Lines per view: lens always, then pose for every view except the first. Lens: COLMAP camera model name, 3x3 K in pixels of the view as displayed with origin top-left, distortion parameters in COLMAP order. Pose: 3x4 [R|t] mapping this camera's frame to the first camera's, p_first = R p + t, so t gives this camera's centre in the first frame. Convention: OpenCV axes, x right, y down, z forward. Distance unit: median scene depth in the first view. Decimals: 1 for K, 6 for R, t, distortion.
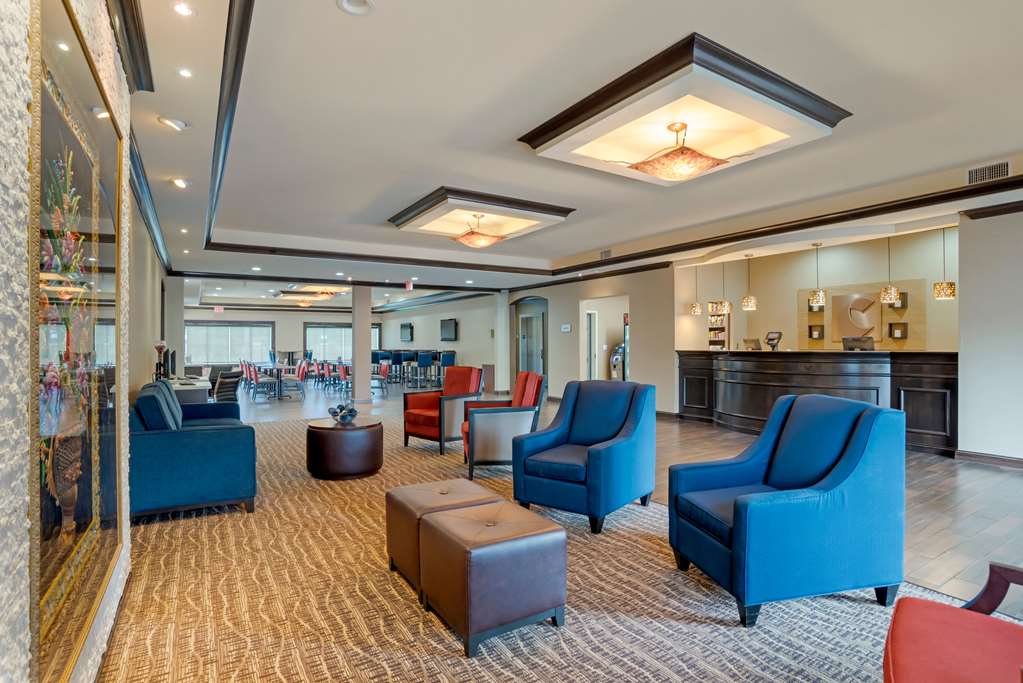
lens RADIAL K [[524.0, 0, 511.8], [0, 524.0, 343.7], [0, 0, 1]] dist [-0.036851, 0.002414]
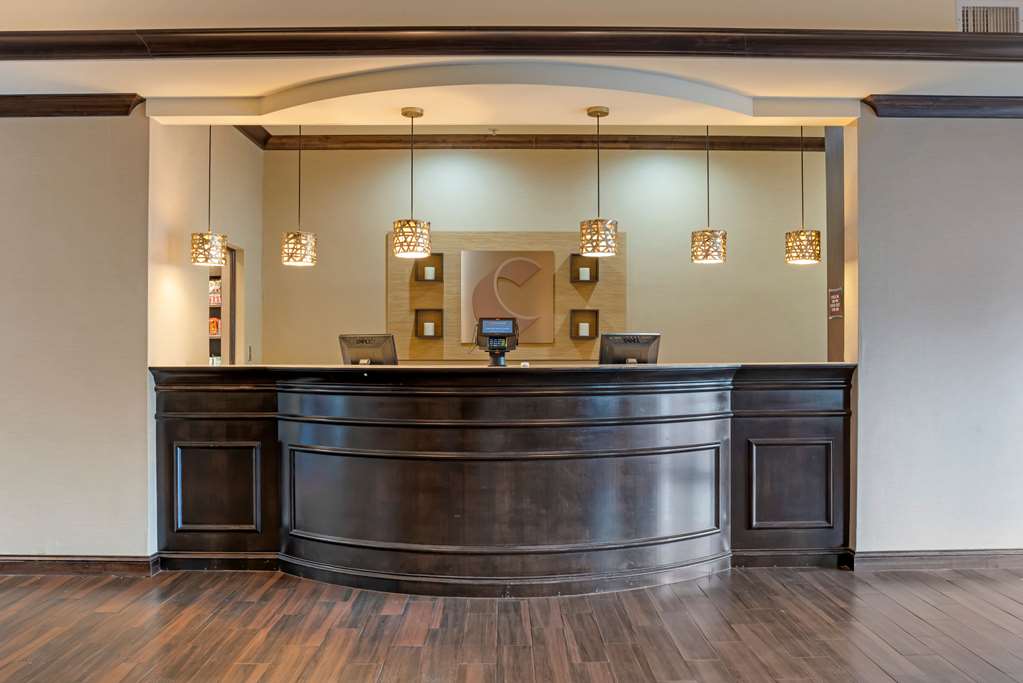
lens RADIAL K [[812.2, 0, 511.9], [0, 812.2, 345.2], [0, 0, 1]] dist [-0.050495, 0.000226]
pose [[0.512922, 0.004139, 0.858425, -0.009531], [-0.001247, 0.999991, -0.004077, 0.000342], [-0.858434, 0.001020, 0.512922, 0.617749]]
